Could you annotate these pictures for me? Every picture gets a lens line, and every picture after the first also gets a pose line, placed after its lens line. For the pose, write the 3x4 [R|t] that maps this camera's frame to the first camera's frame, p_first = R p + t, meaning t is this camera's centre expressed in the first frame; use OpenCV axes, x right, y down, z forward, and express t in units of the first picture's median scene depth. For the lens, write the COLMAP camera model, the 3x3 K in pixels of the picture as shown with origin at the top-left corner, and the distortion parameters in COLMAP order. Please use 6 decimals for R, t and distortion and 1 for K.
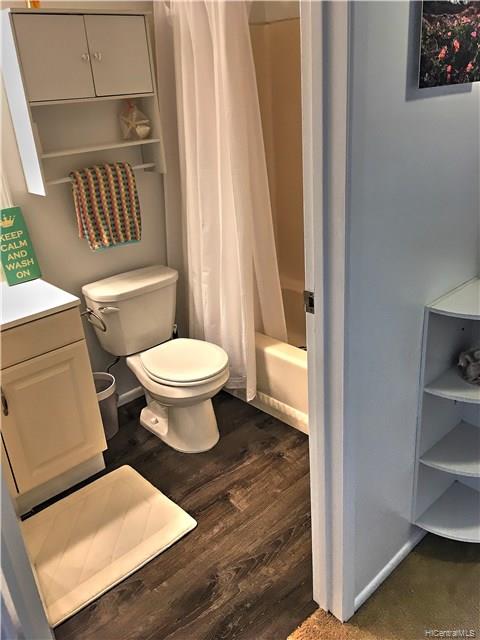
lens RADIAL K [[539.7, 0, 241.3], [0, 539.7, 309.6], [0, 0, 1]] dist [0.084505, -0.134305]
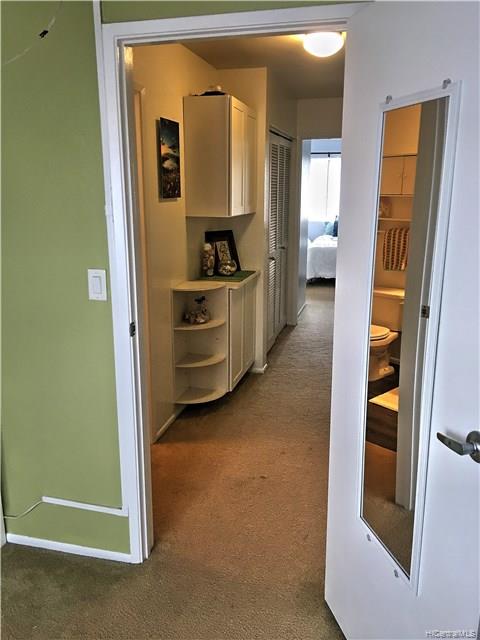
lens RADIAL K [[539.7, 0, 241.3], [0, 539.7, 309.6], [0, 0, 1]] dist [0.084505, -0.134305]
pose [[0.835683, -0.056498, 0.546298, -0.817851], [0.161743, 0.975899, -0.146495, 0.567639], [-0.524855, 0.210783, 0.824681, -1.255287]]
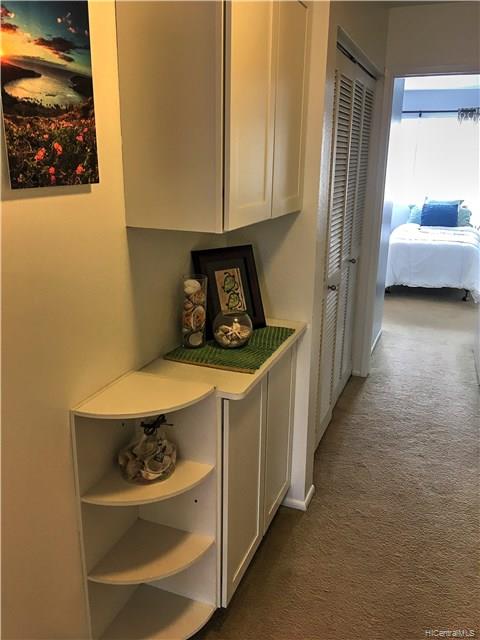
lens RADIAL K [[539.7, 0, 241.3], [0, 539.7, 309.6], [0, 0, 1]] dist [0.084505, -0.134305]
pose [[0.894660, -0.048245, 0.444135, 0.238201], [0.108336, 0.987907, -0.110918, -0.049429], [-0.433413, 0.147350, 0.889068, 0.020995]]
